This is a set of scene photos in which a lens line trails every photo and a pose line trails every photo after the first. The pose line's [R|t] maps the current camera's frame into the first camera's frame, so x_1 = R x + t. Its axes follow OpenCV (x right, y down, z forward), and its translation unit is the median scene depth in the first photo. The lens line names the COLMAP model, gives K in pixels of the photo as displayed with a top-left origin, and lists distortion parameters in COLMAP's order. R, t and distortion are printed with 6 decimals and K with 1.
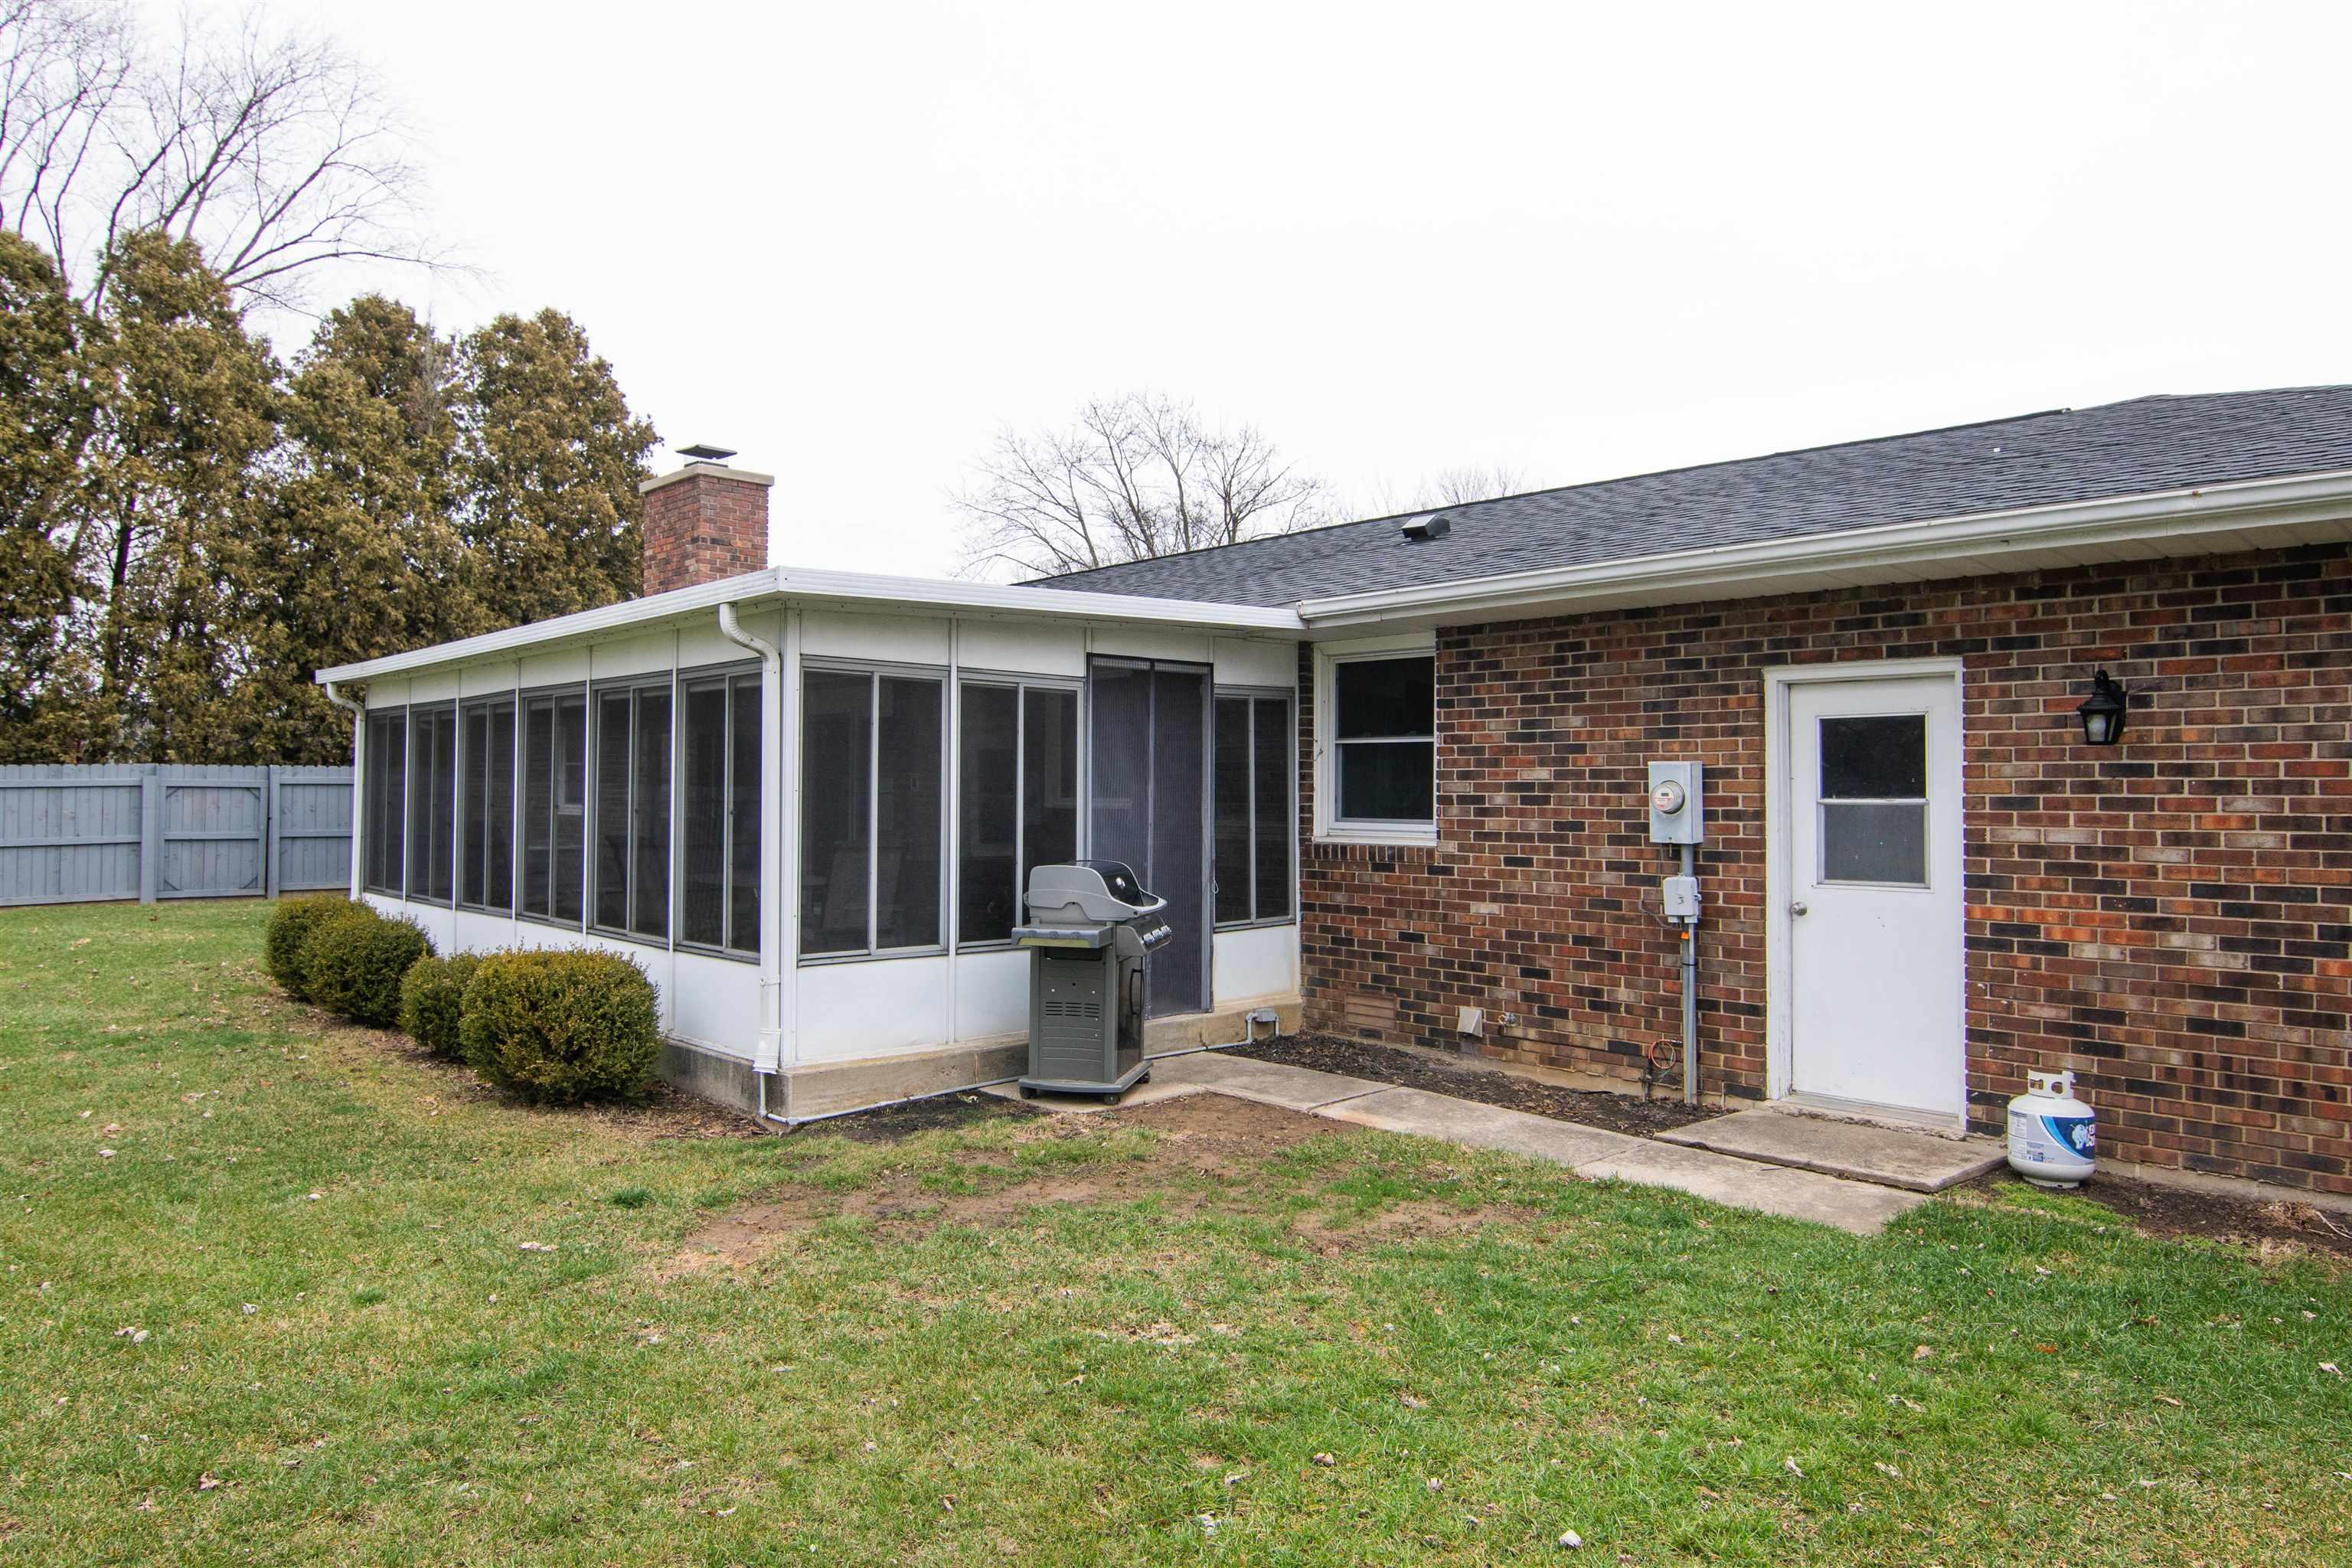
lens RADIAL K [[1429.5, 0, 1176.0], [0, 1429.5, 784.0], [0, 0, 1]] dist [0.000631, -0.001163]
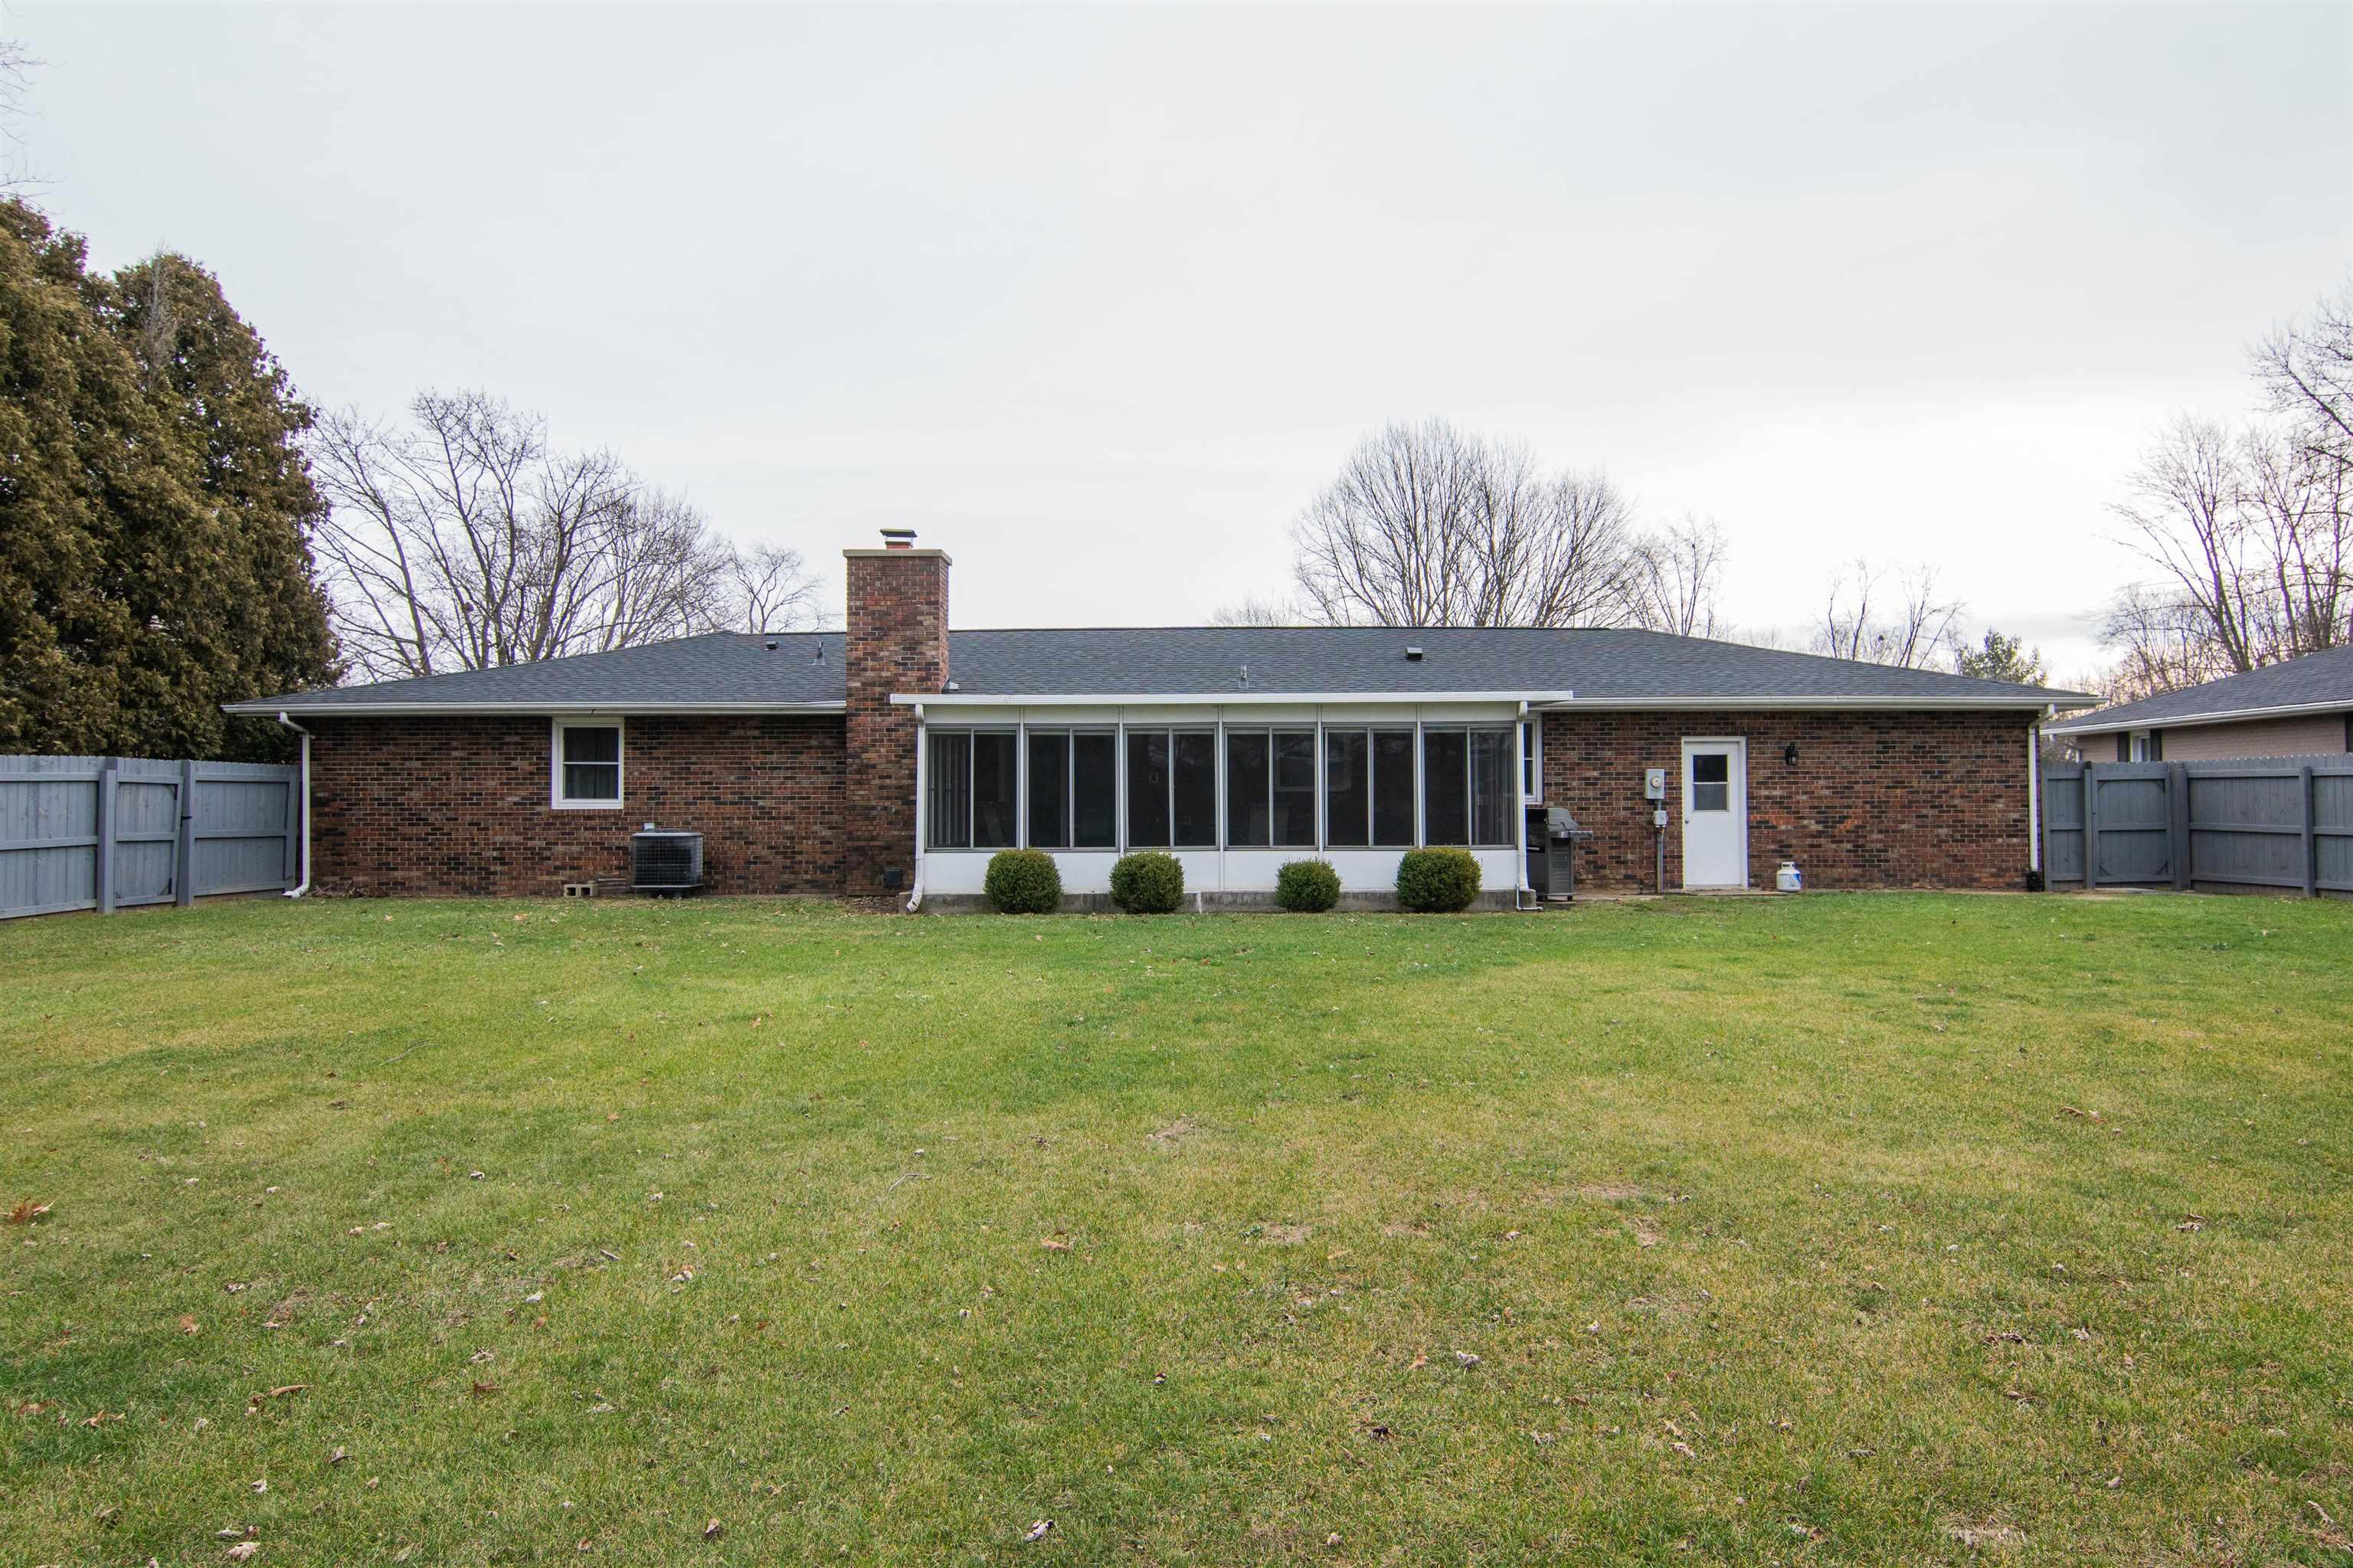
lens RADIAL K [[1430.2, 0, 1176.5], [0, 1430.2, 784.0], [0, 0, 1]] dist [0.000631, -0.001163]
pose [[0.705869, 0.004176, 0.708331, -2.233384], [0.003037, 0.999956, -0.008921, 0.034332], [-0.708336, 0.008448, 0.705825, -0.287997]]
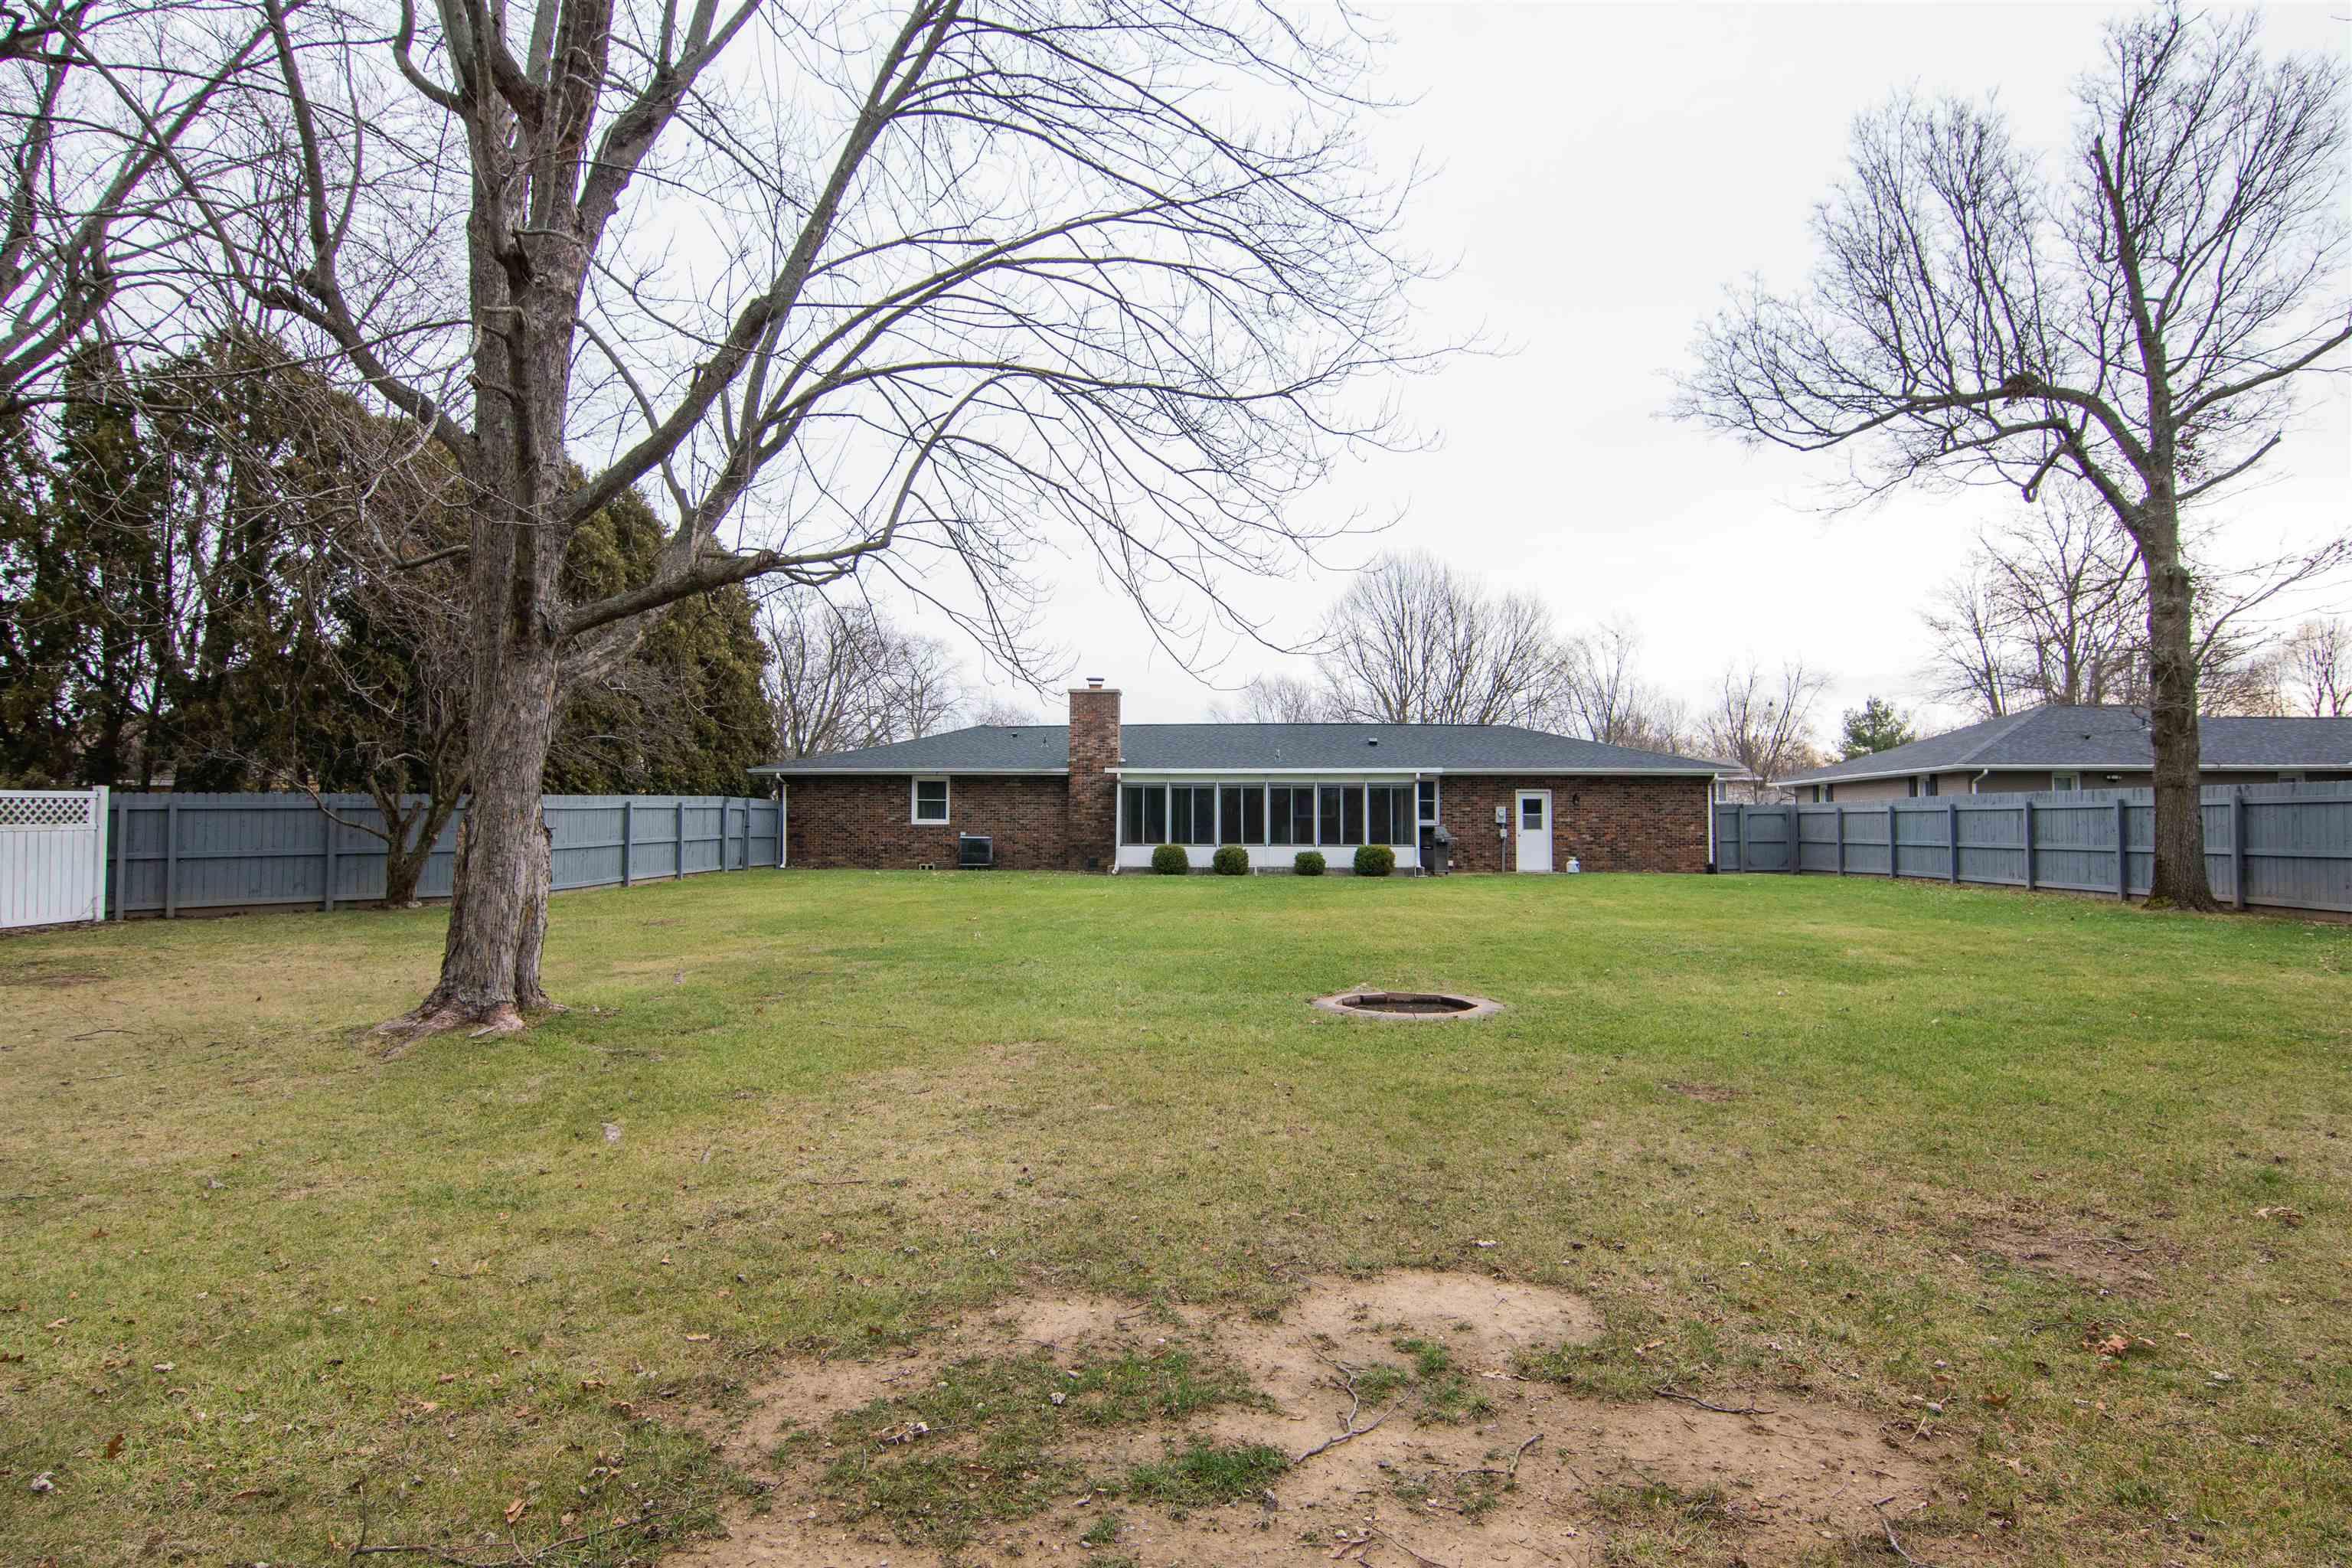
lens RADIAL K [[1267.2, 0, 1176.0], [0, 1267.2, 784.0], [0, 0, 1]] dist [-0.024435, -0.000335]
pose [[0.727313, 0.025253, 0.685841, -3.549169], [-0.003643, 0.999451, -0.032937, 0.055538], [-0.686296, 0.021457, 0.727006, -1.467084]]
